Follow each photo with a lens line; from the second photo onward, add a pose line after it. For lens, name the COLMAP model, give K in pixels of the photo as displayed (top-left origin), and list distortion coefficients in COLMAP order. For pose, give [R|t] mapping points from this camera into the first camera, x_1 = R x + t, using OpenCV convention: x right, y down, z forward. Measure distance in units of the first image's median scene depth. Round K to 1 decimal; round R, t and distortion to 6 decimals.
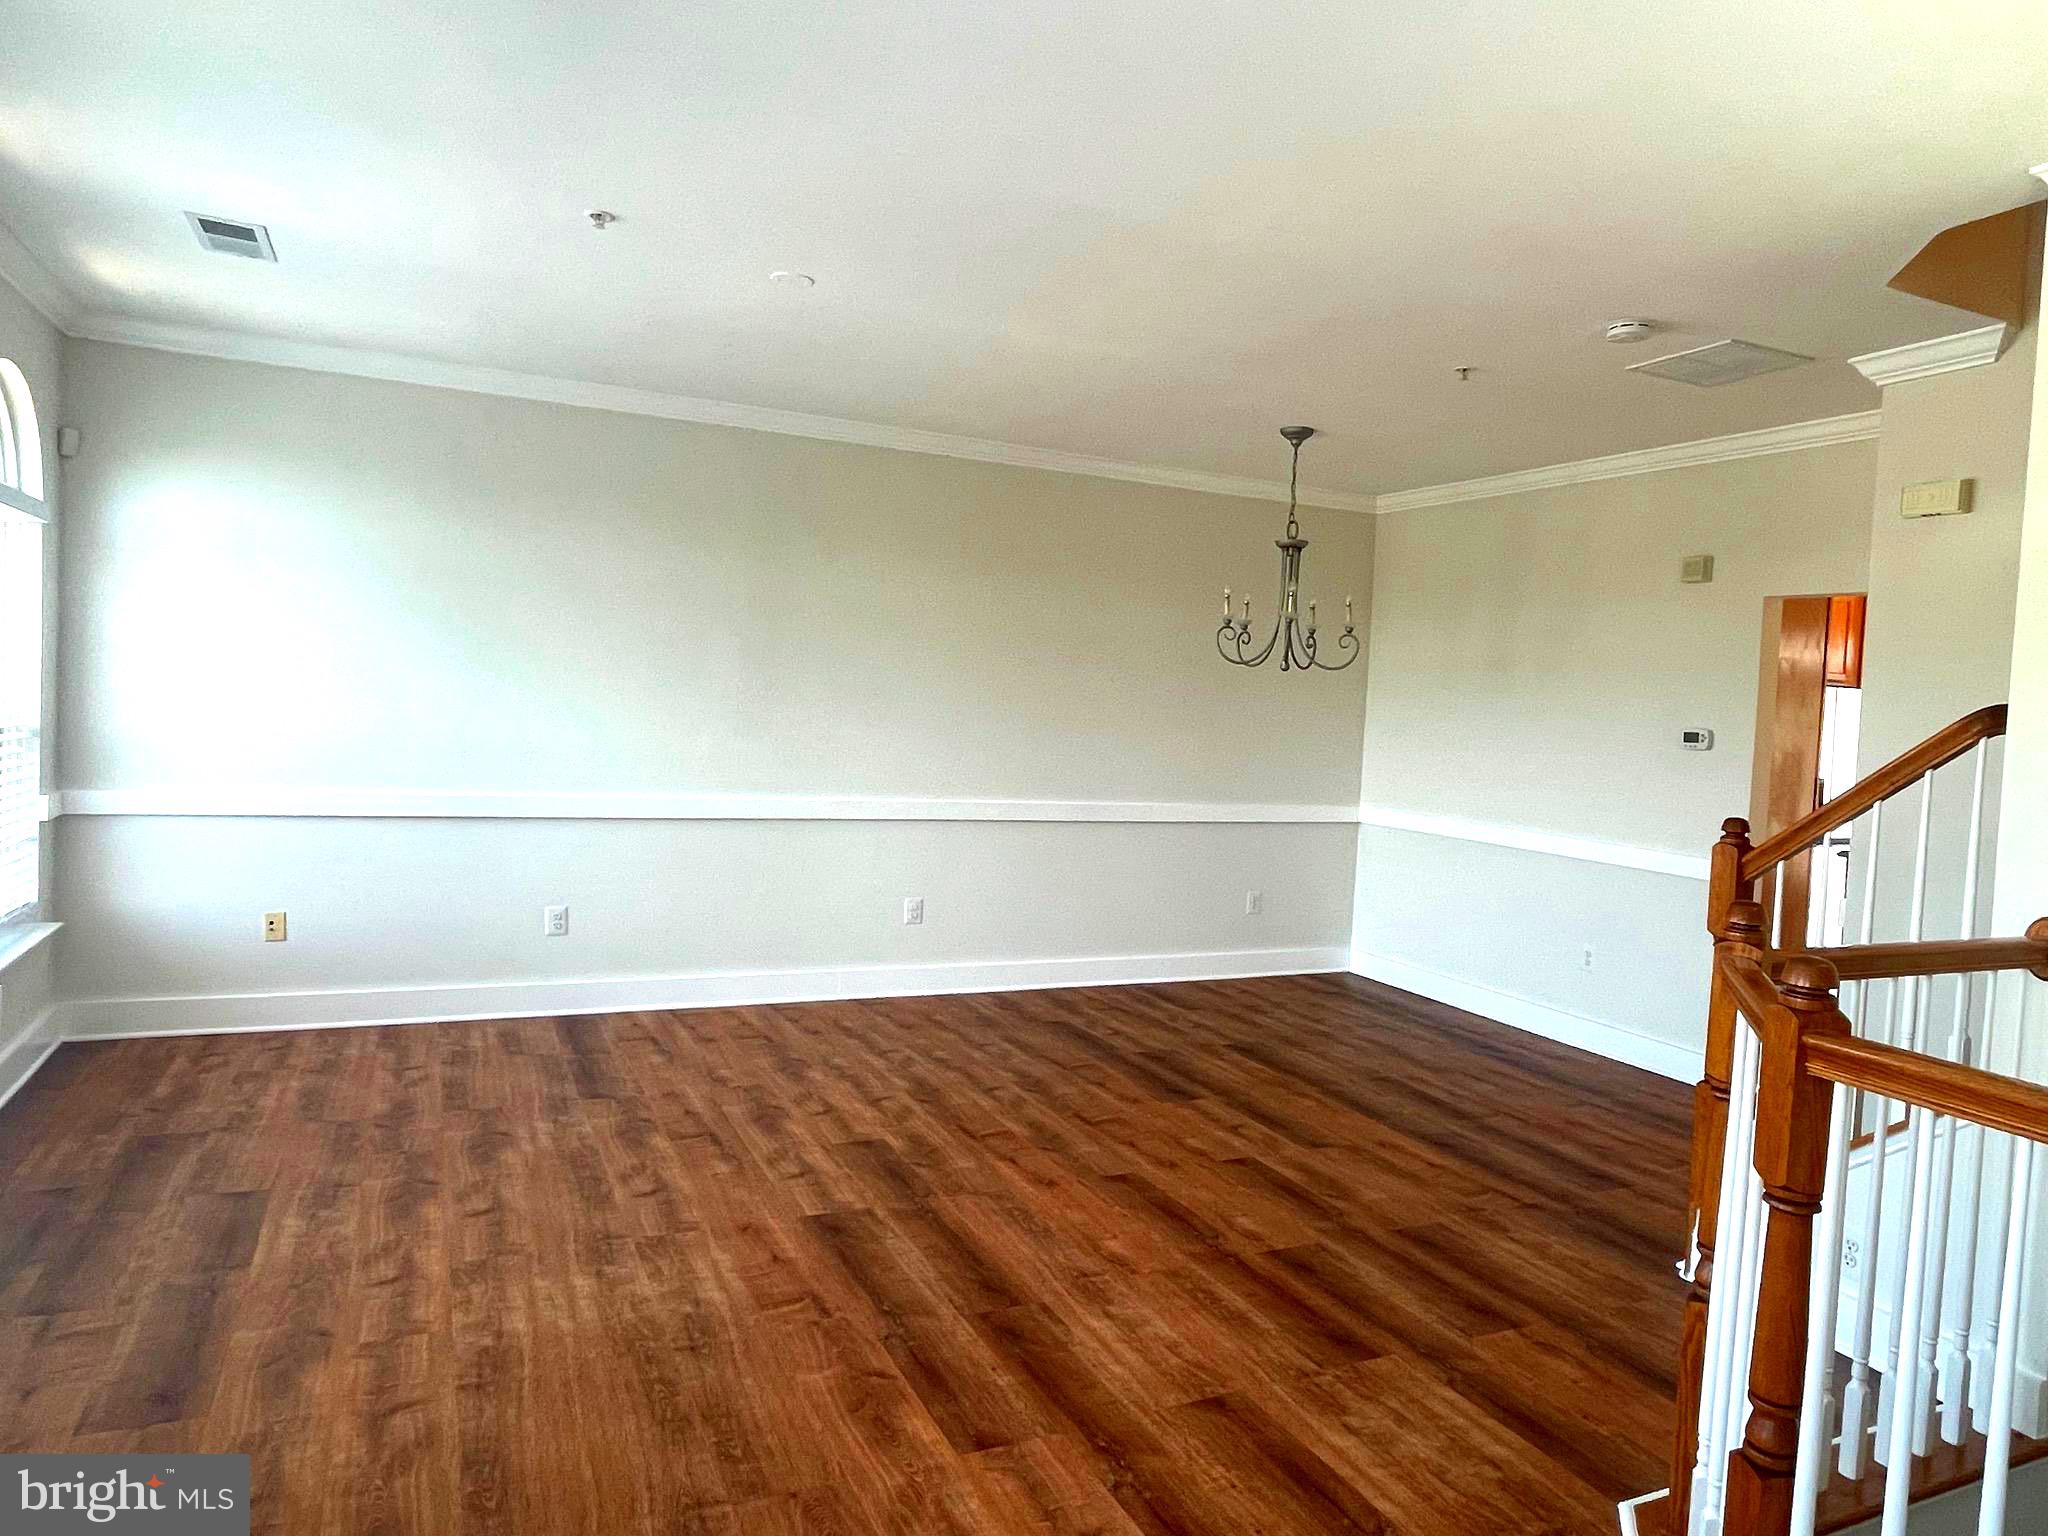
lens RADIAL K [[1313.3, 0, 1042.3], [0, 1313.3, 770.6], [0, 0, 1]] dist [-0.009387, -0.000374]
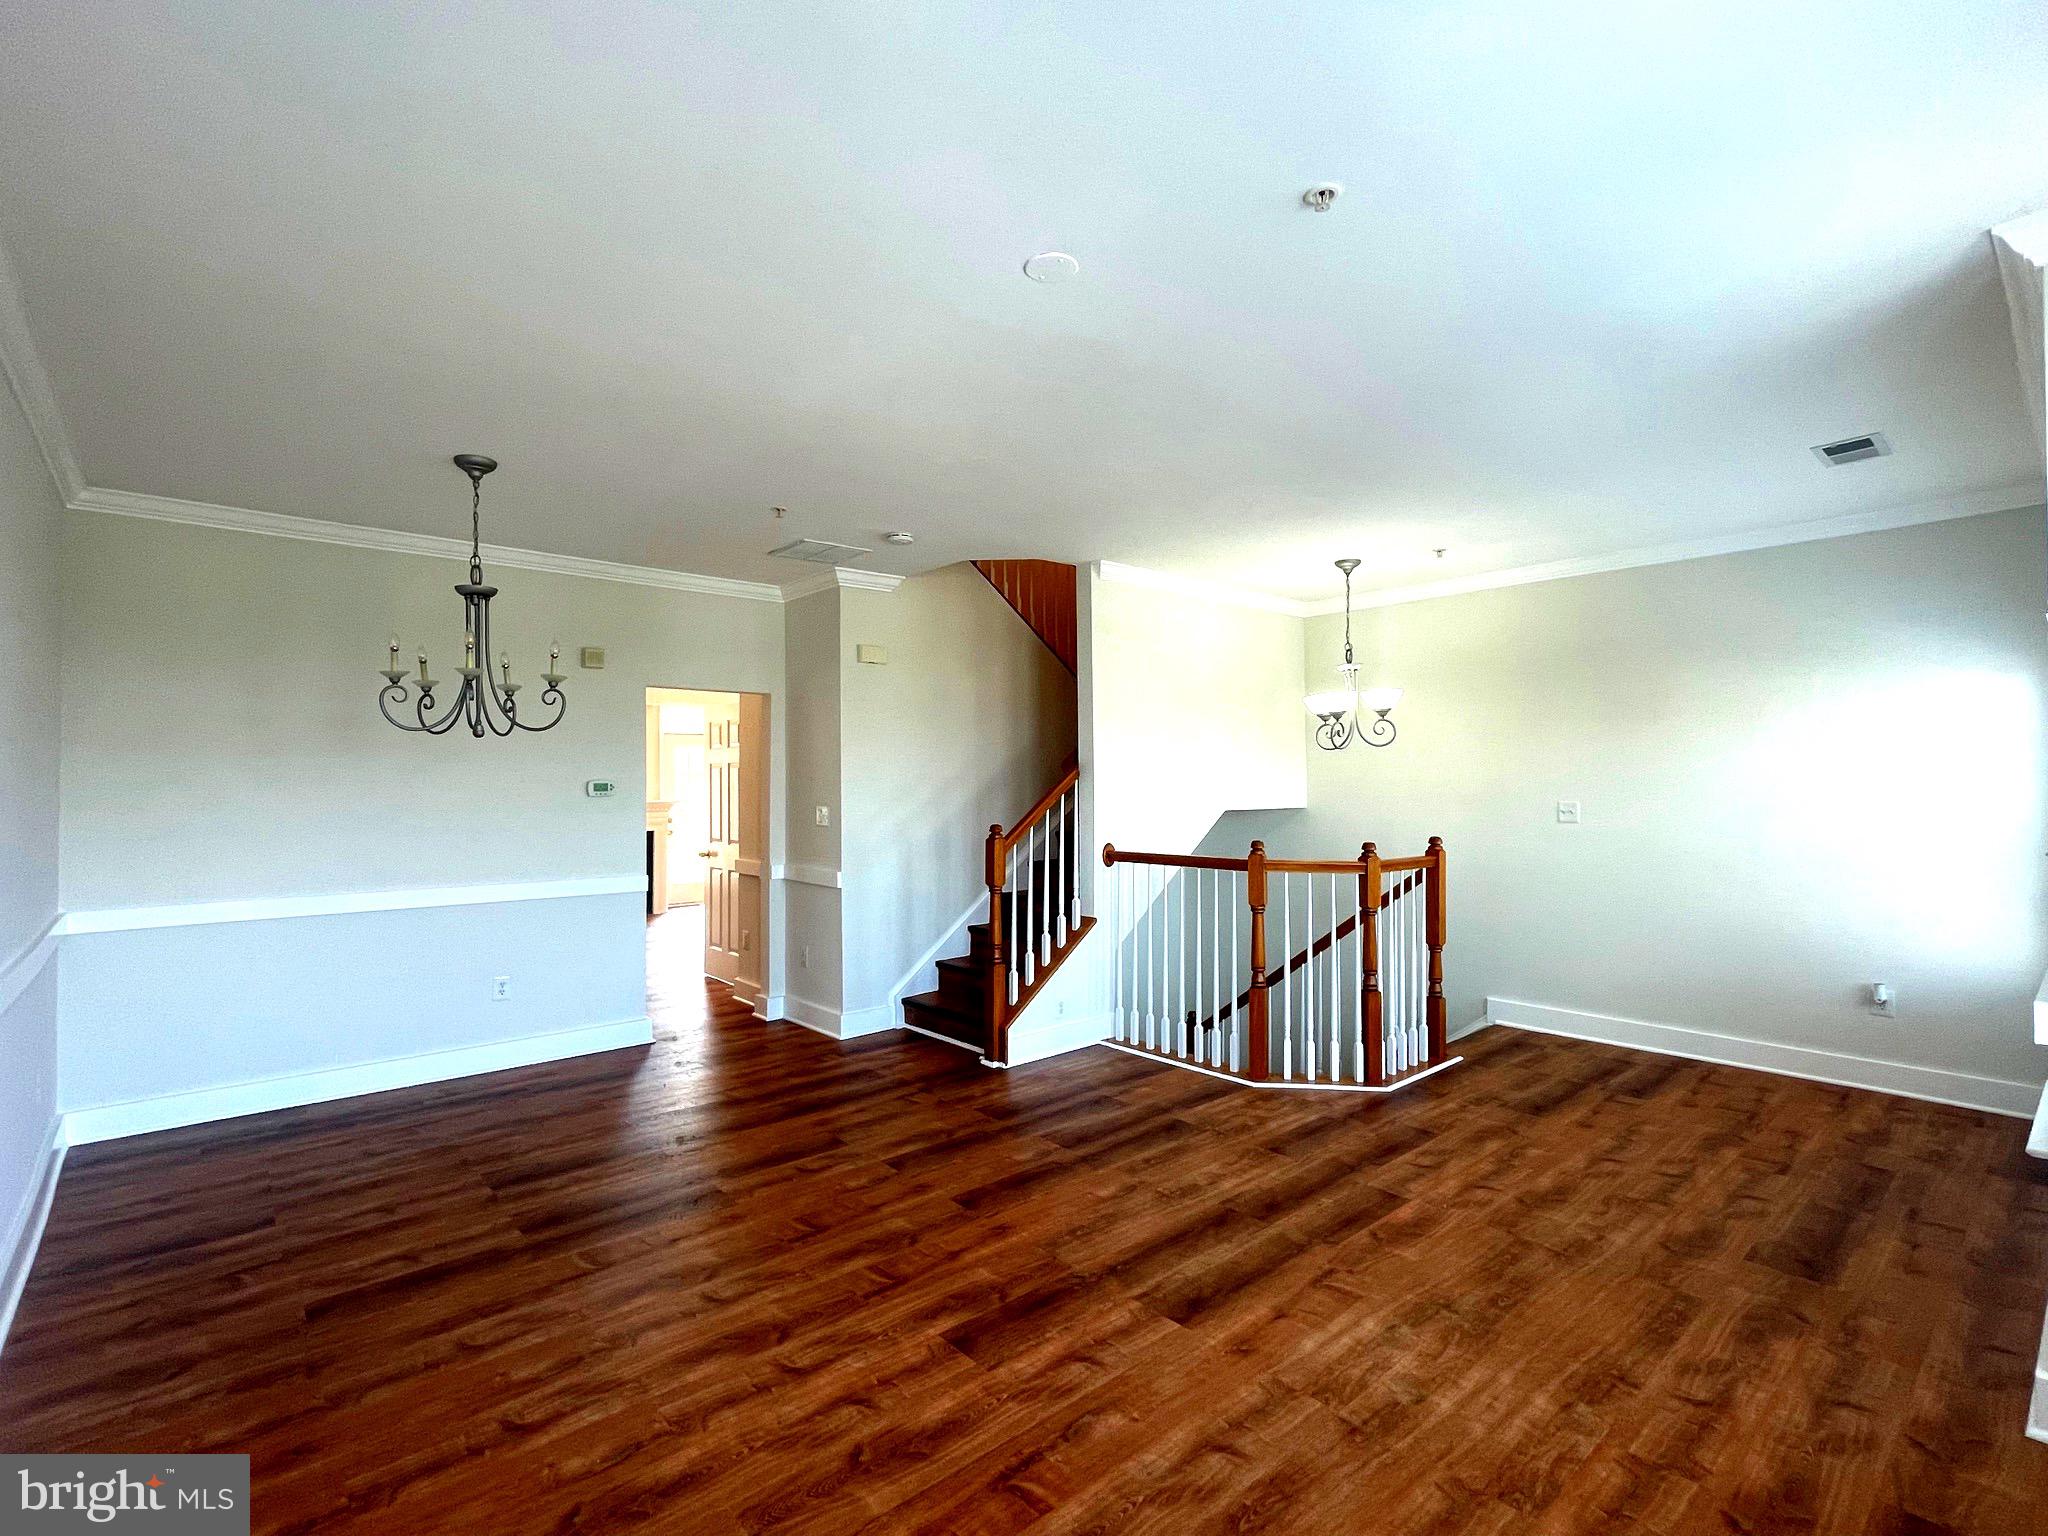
lens RADIAL K [[965.5, 0, 1024.9], [0, 965.5, 775.3], [0, 0, 1]] dist [-0.003712, -0.000136]
pose [[-0.274696, -0.046658, 0.960398, -0.800964], [0.041924, 0.997291, 0.060441, -0.114226], [-0.960617, 0.056867, -0.271996, 1.260352]]
